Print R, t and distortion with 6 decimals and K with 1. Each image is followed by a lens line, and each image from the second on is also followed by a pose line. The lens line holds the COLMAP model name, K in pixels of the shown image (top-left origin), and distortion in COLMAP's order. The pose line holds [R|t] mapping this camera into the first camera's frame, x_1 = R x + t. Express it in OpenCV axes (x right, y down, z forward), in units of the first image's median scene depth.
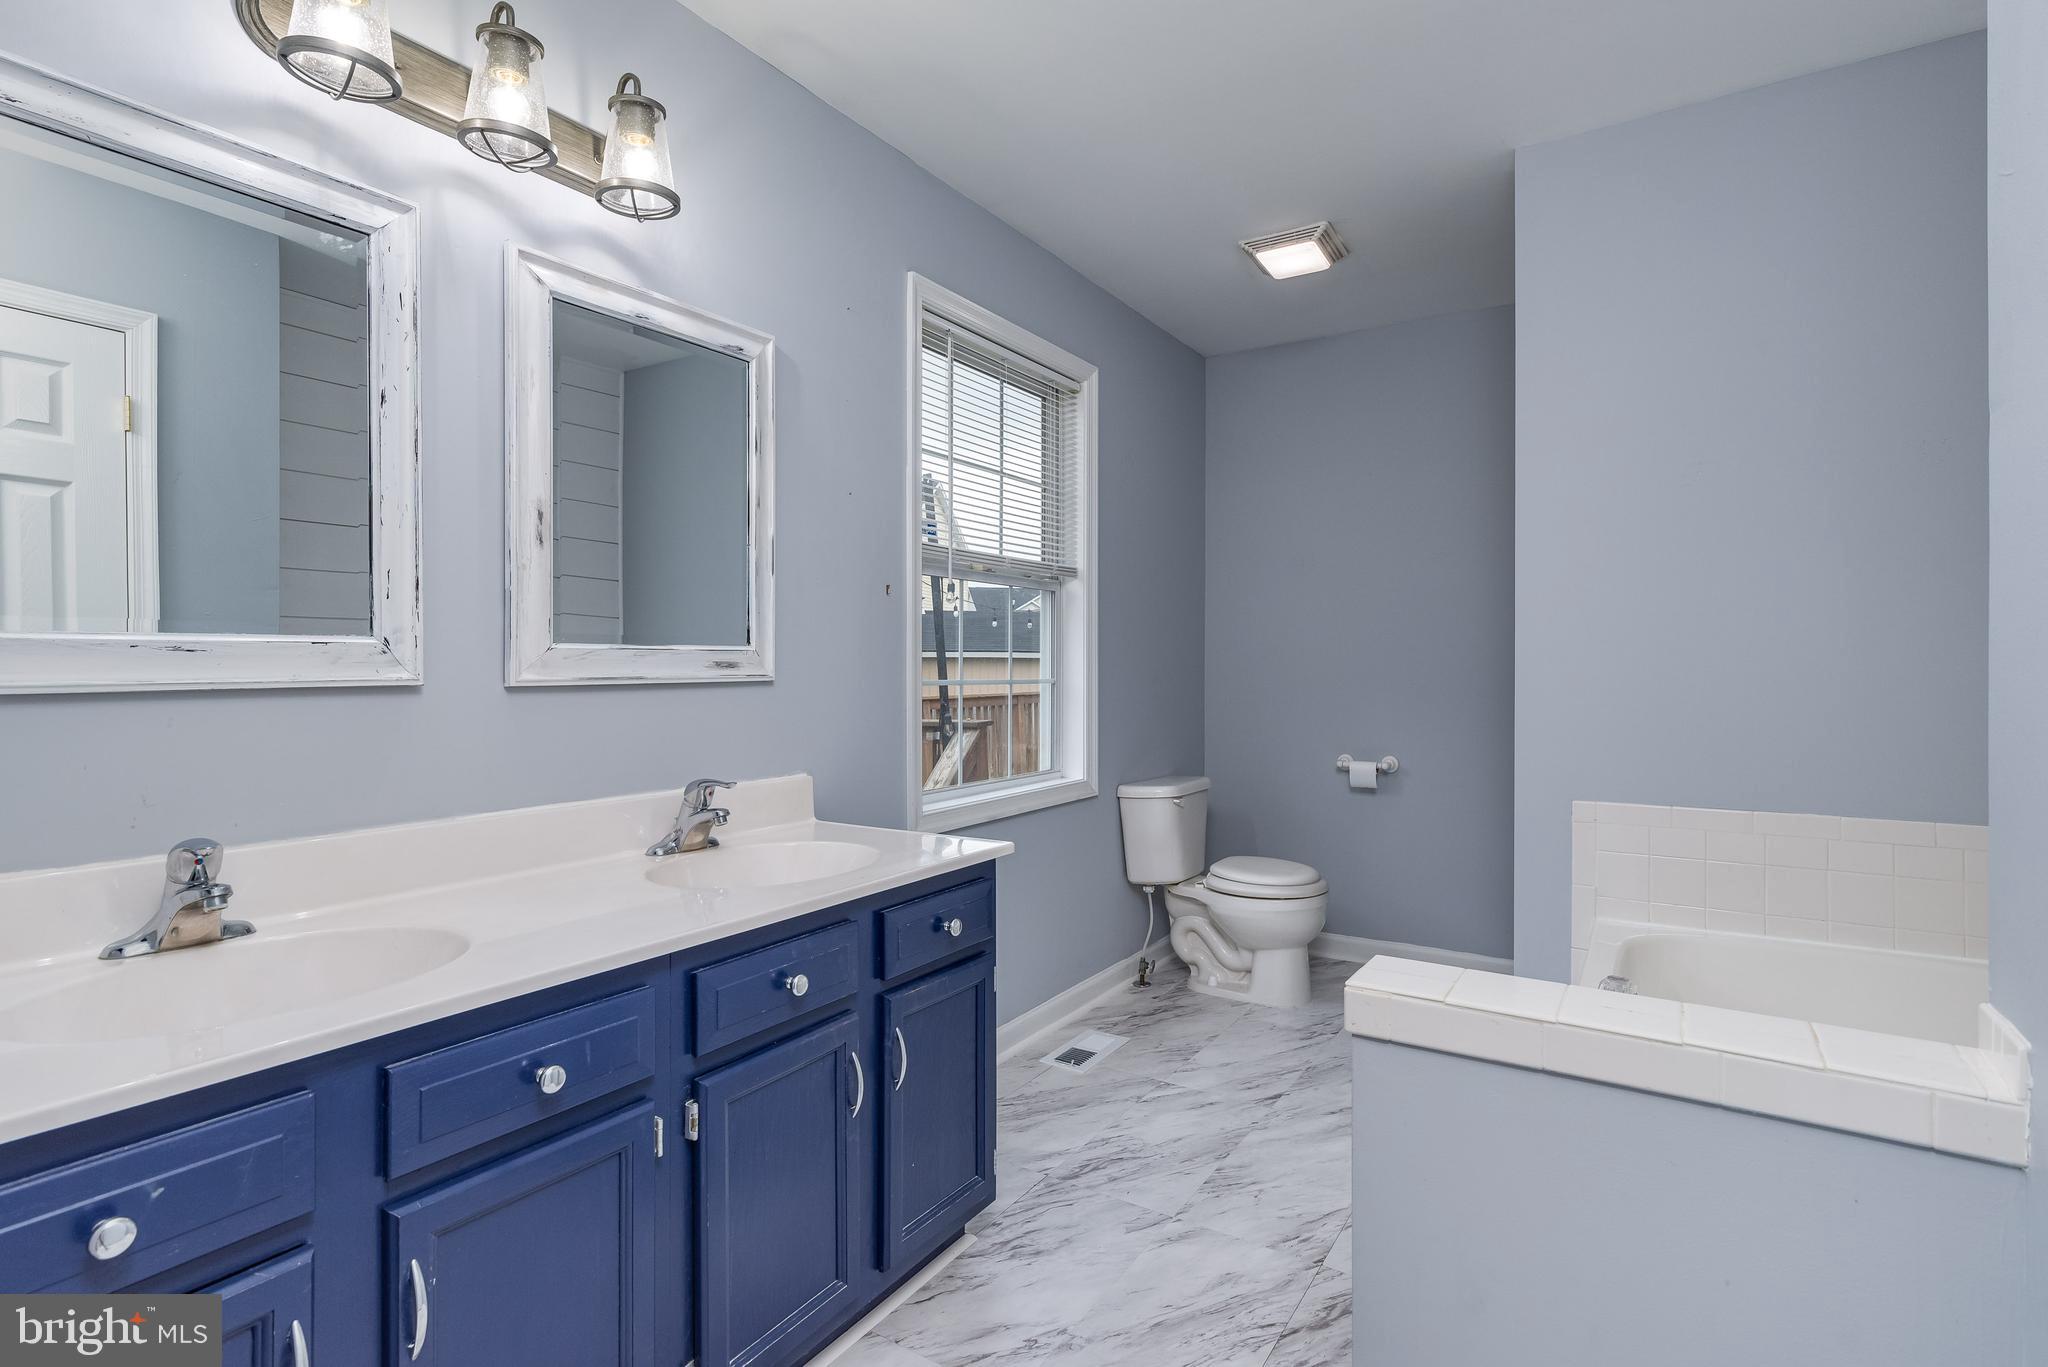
lens RADIAL K [[990.8, 0, 1023.1], [0, 990.8, 665.5], [0, 0, 1]] dist [-0.001804, -0.000228]
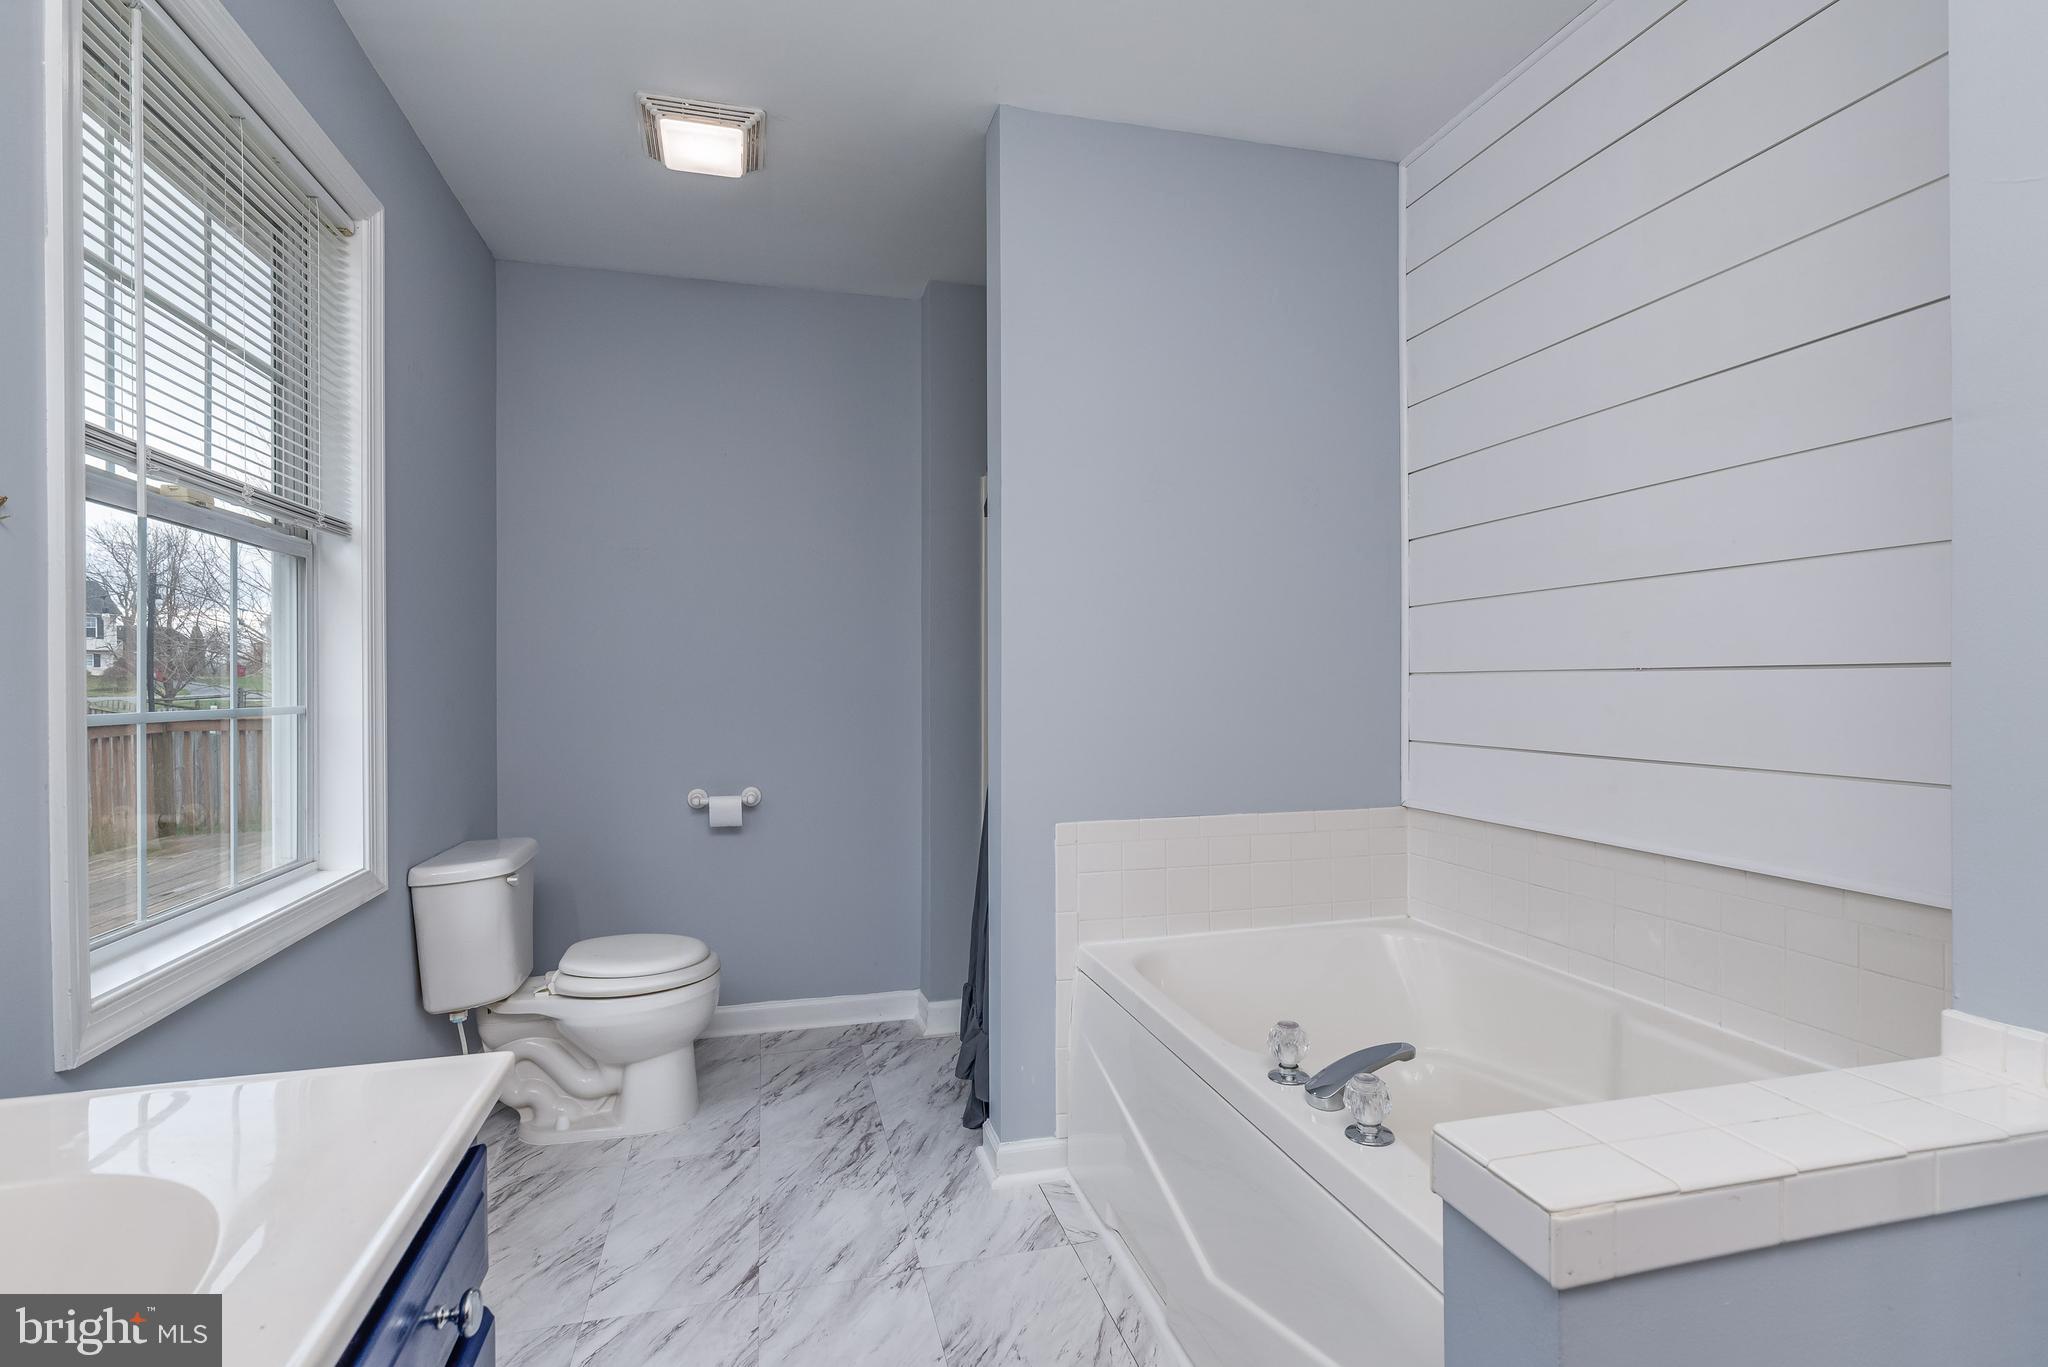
lens RADIAL K [[984.1, 0, 1024.0], [0, 984.1, 683.5], [0, 0, 1]] dist [-0.002154, -0.000392]
pose [[0.675258, -0.006558, 0.737552, -0.108940], [0.005665, 0.999977, 0.003704, 0.000113], [-0.737559, 0.001677, 0.675280, 0.281083]]
